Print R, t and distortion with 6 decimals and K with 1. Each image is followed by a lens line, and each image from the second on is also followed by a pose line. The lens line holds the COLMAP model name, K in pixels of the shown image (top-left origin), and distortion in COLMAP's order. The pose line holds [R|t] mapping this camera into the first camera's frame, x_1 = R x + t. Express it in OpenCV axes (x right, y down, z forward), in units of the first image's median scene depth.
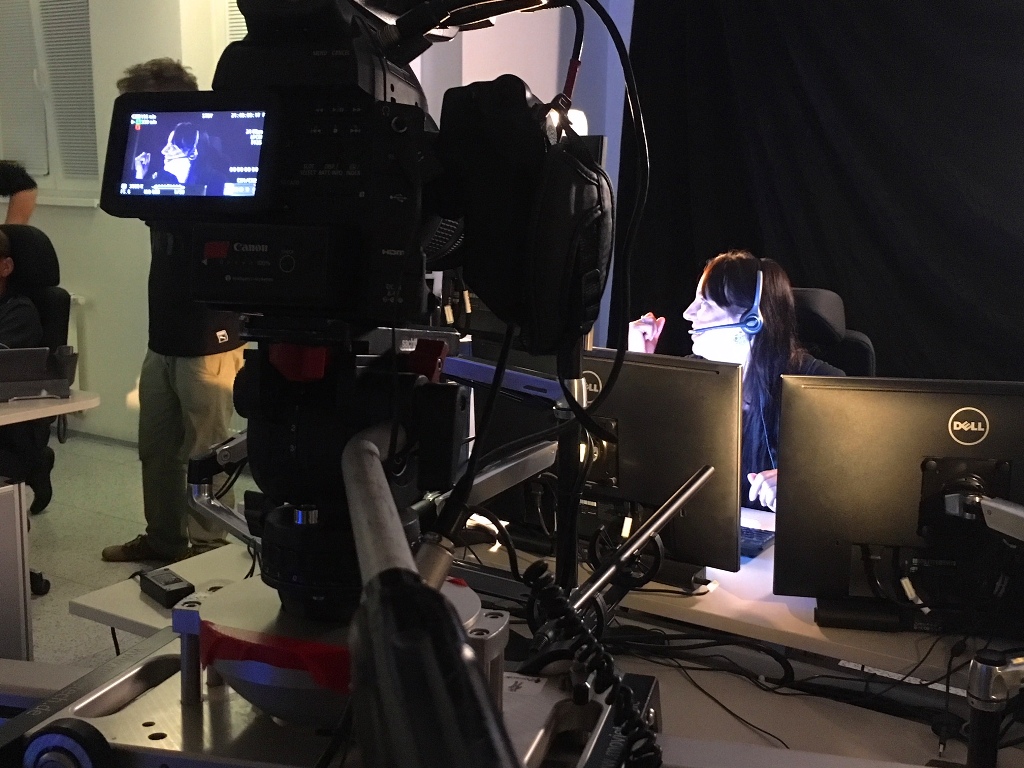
lens RADIAL K [[1226.1, 0, 512.2], [0, 1226.1, 387.5], [0, 0, 1]] dist [0.040332, 0.000000]
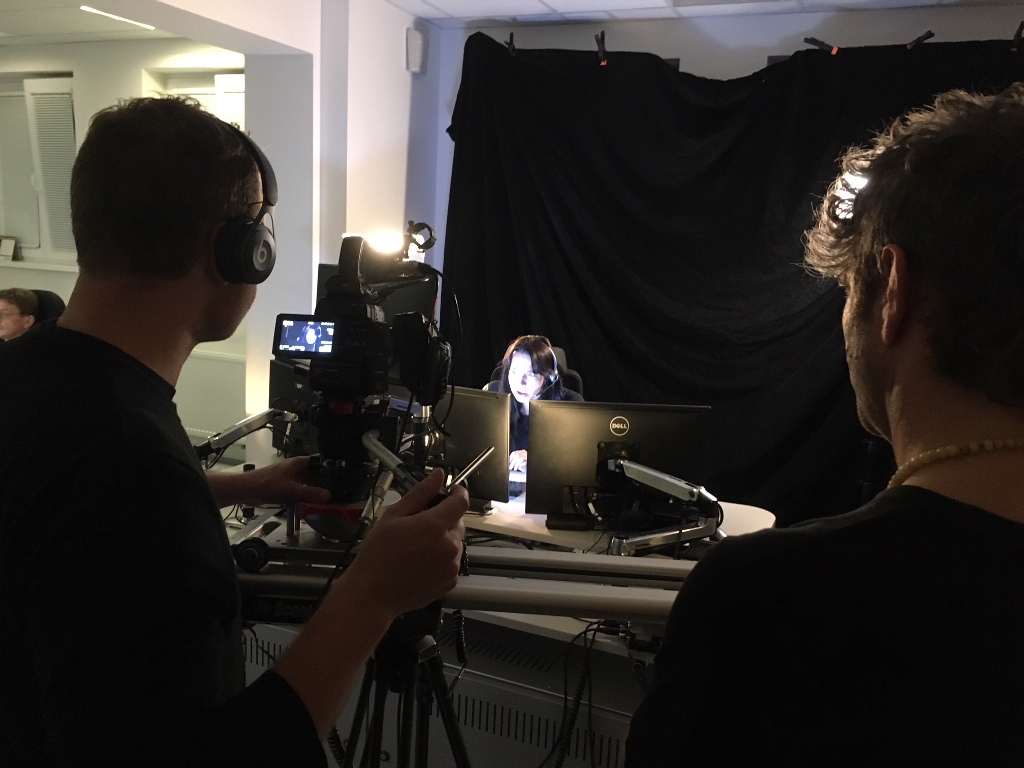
lens RADIAL K [[868.0, 0, 509.8], [0, 868.0, 385.5], [0, 0, 1]] dist [0.006985, 0.007178]
pose [[0.985575, 0.005387, 0.169155, -0.043652], [-0.003531, 0.999930, -0.011276, -0.017265], [-0.169204, 0.010517, 0.985525, -0.348442]]
